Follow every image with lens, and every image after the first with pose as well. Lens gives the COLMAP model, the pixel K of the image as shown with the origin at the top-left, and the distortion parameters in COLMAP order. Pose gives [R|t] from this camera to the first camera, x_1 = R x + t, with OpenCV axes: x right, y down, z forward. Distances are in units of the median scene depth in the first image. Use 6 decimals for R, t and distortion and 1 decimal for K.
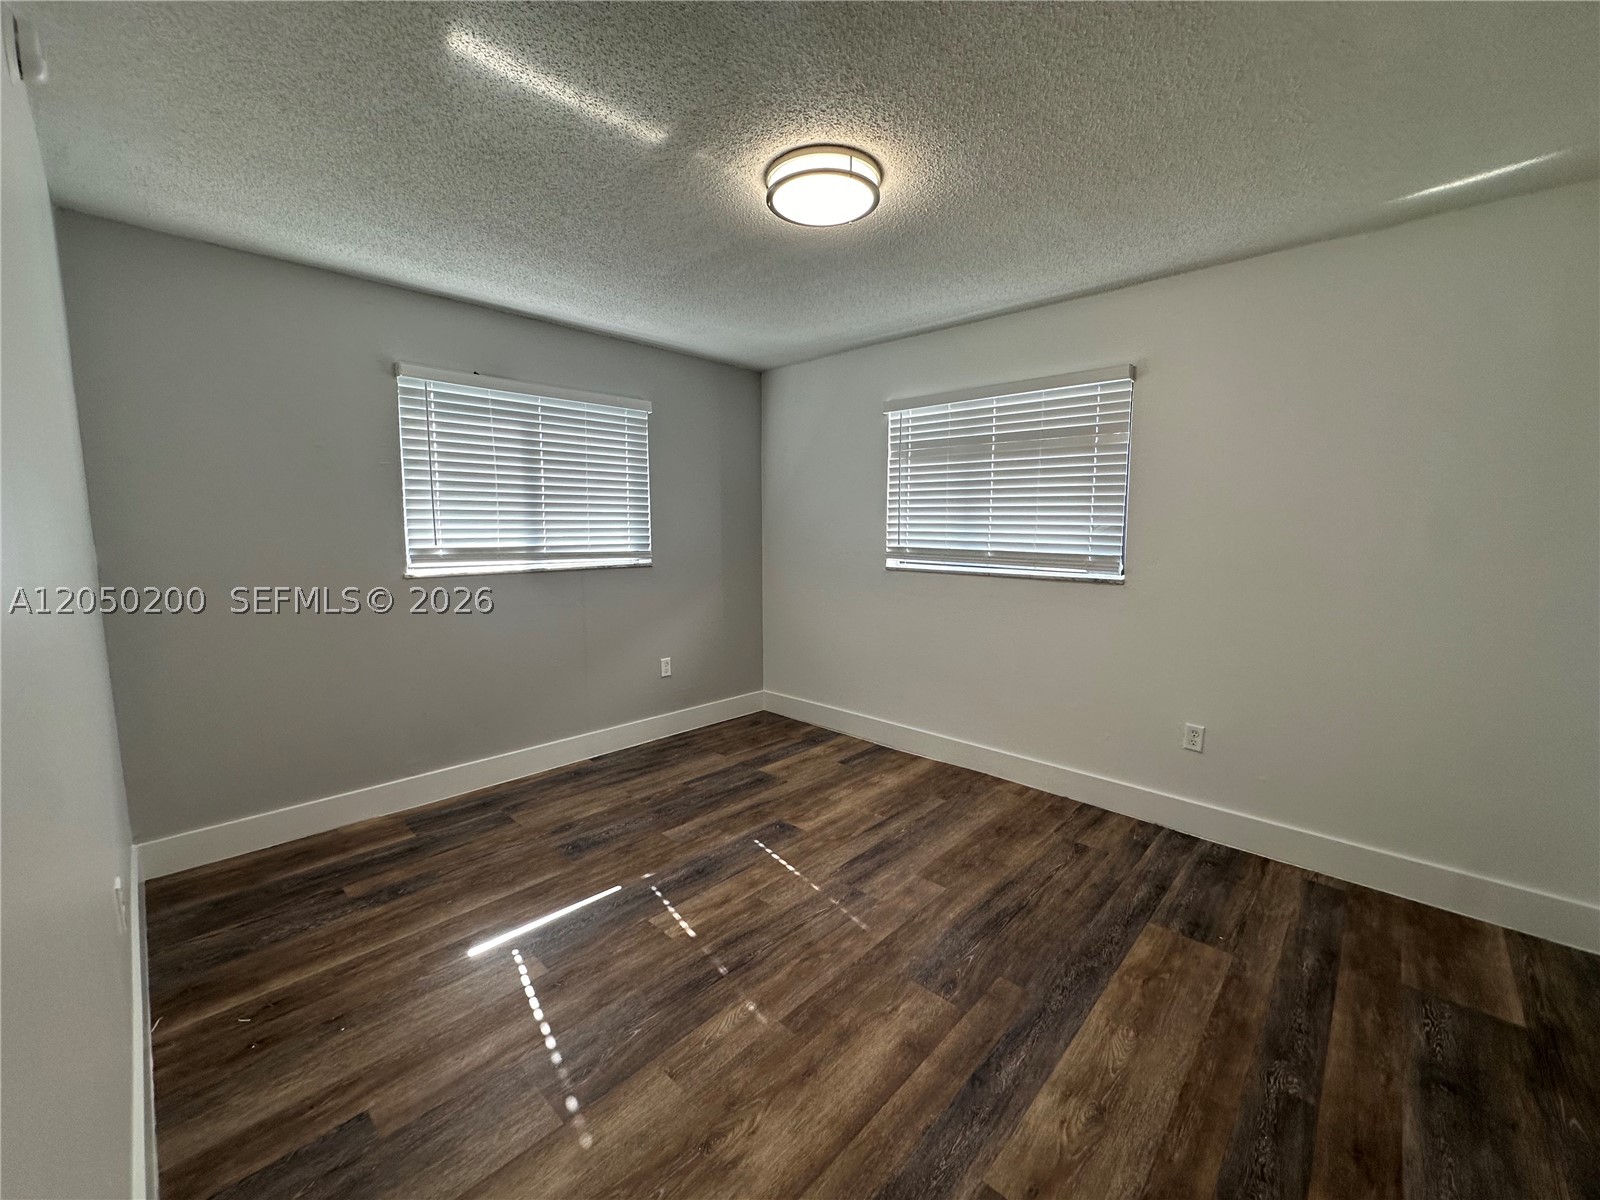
lens RADIAL K [[637.4, 0, 796.6], [0, 637.4, 596.8], [0, 0, 1]] dist [-0.004630, 0.001344]
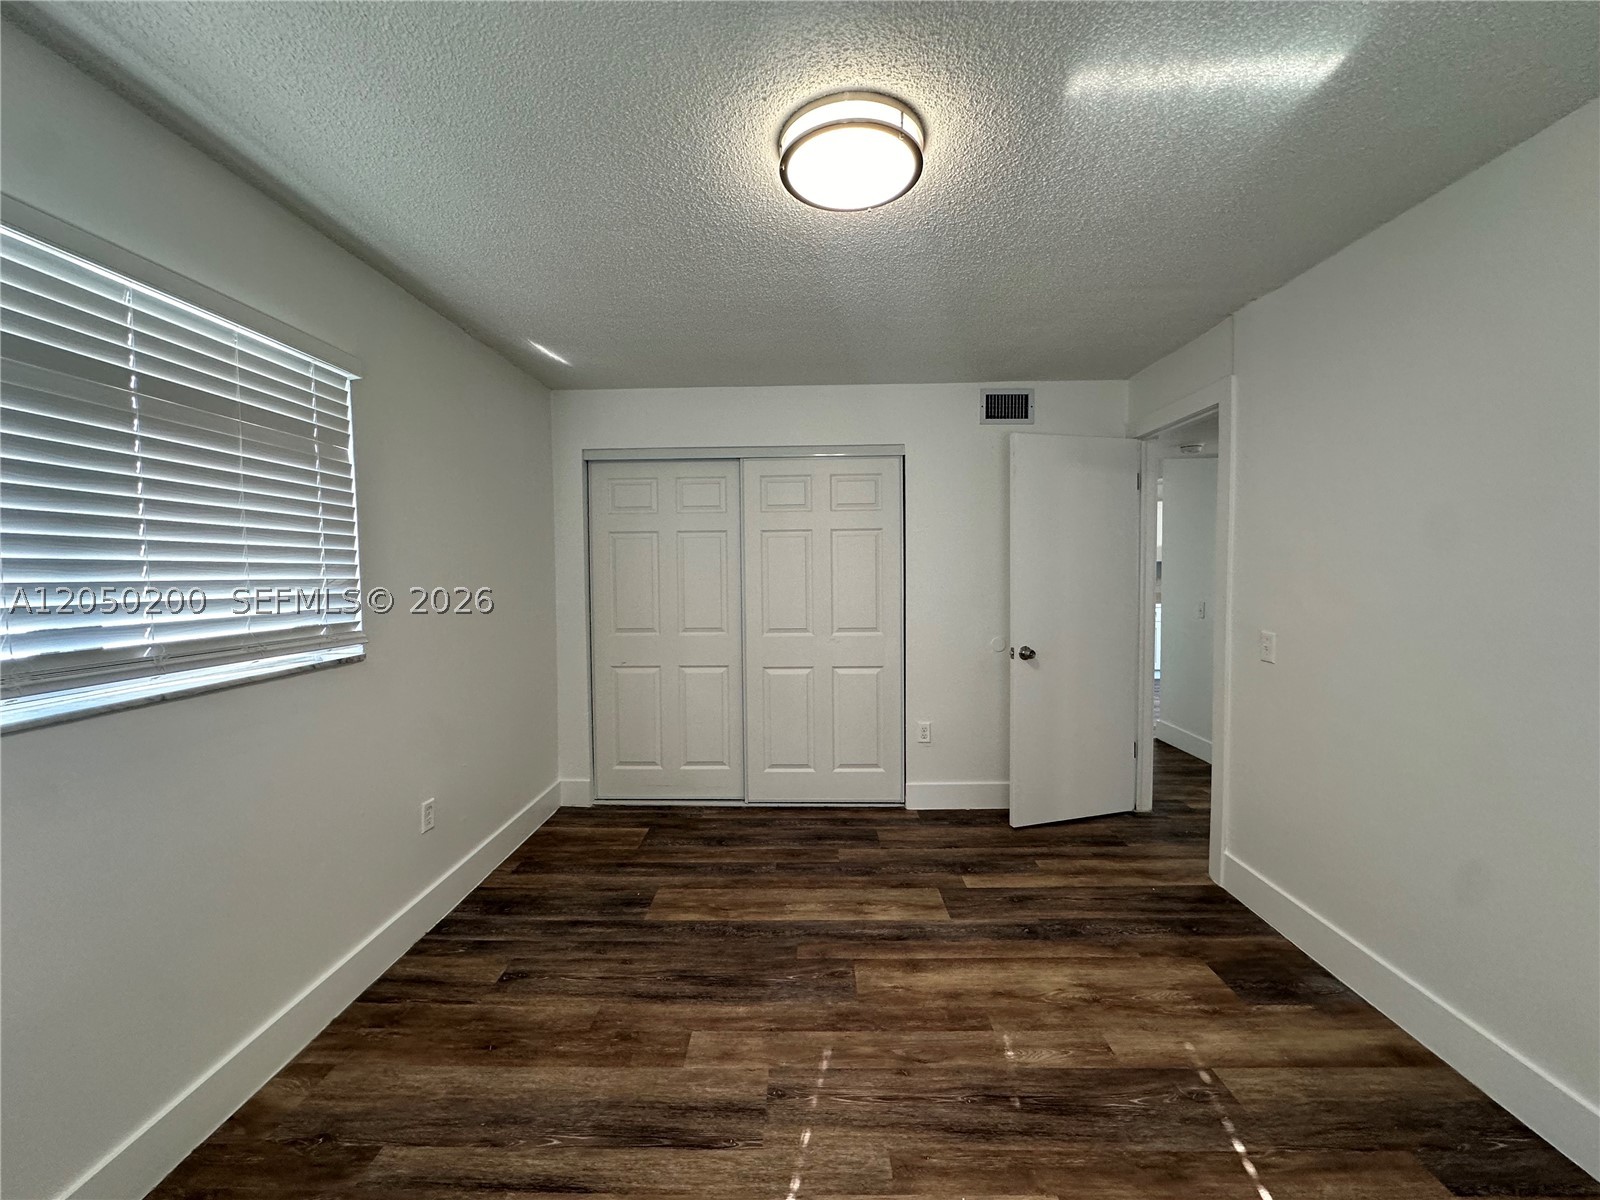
lens RADIAL K [[637.4, 0, 797.0], [0, 637.4, 600.0], [0, 0, 1]] dist [-0.004630, 0.001344]
pose [[-0.672646, -0.035534, 0.739110, -0.416181], [0.090425, 0.987413, 0.129765, -0.163311], [-0.734418, 0.154120, -0.660967, 1.335099]]
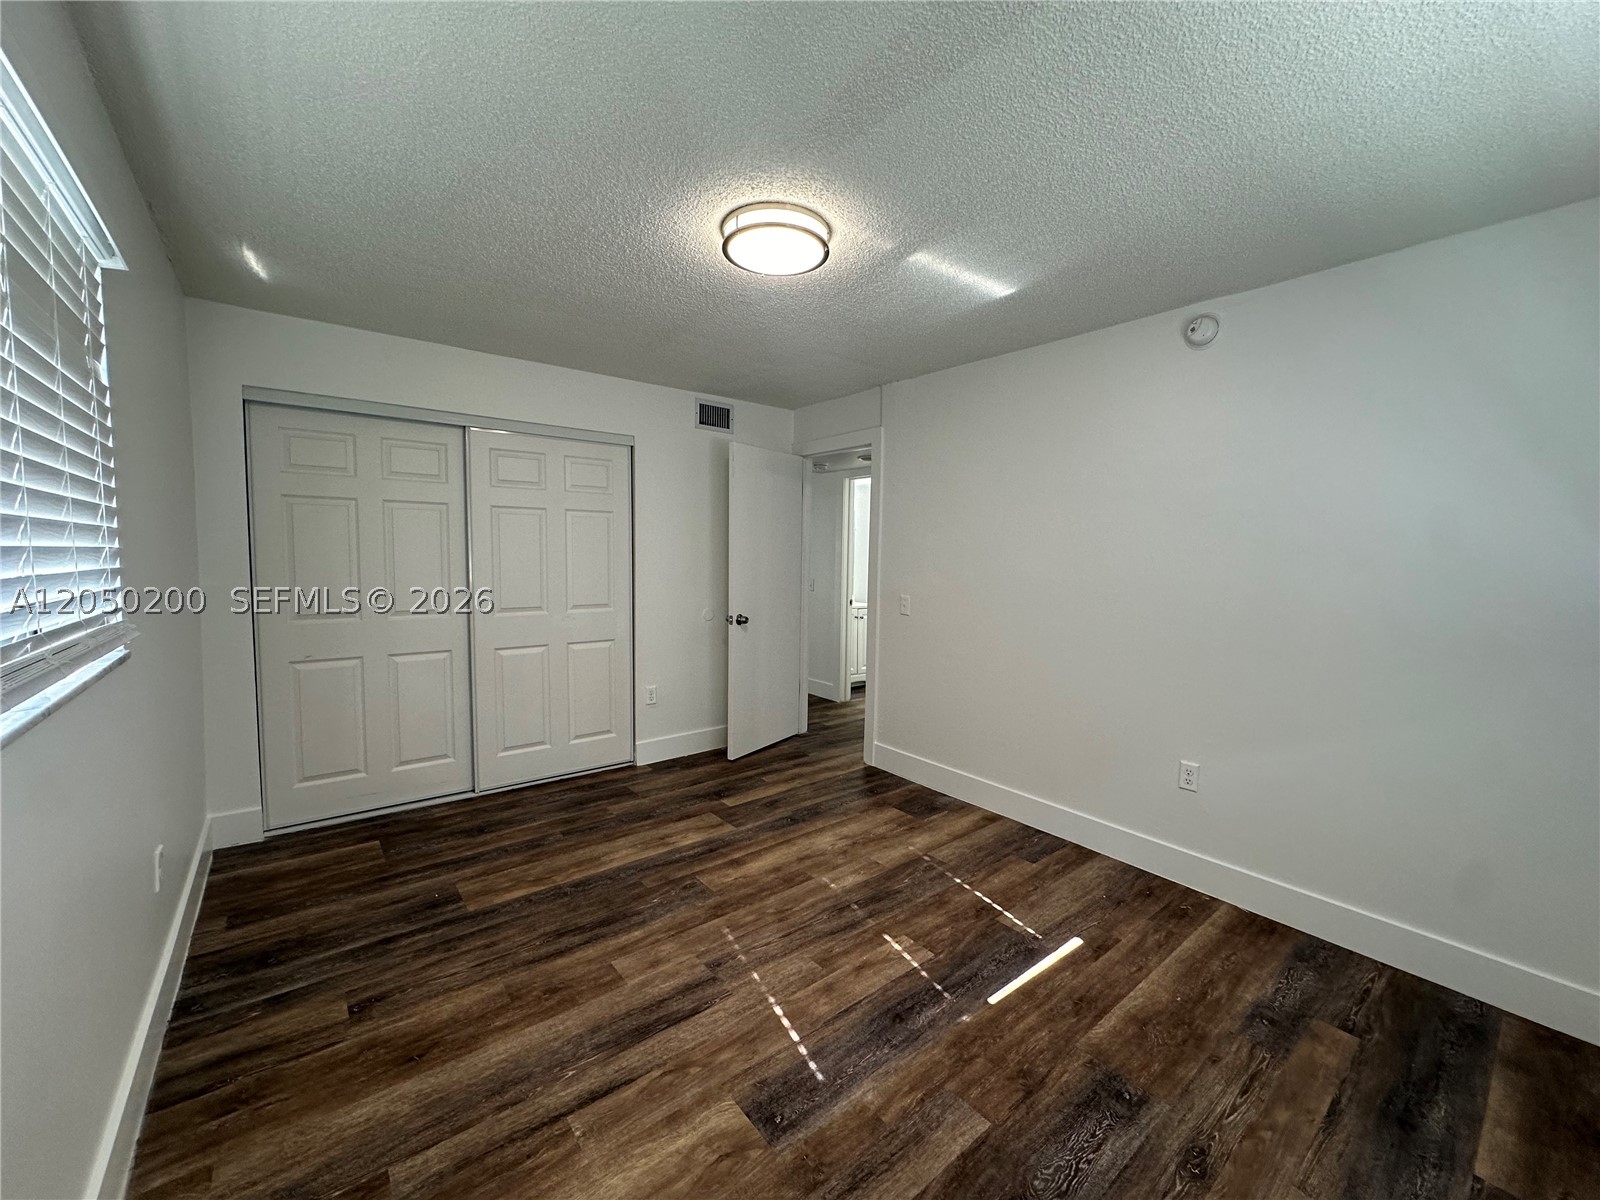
lens RADIAL K [[637.4, 0, 796.6], [0, 637.4, 600.2], [0, 0, 1]] dist [-0.004630, 0.001344]
pose [[-0.990218, -0.031792, 0.135861, -0.123889], [-0.005552, 0.981903, 0.189305, -0.204391], [-0.139421, 0.186699, -0.972474, 1.718106]]
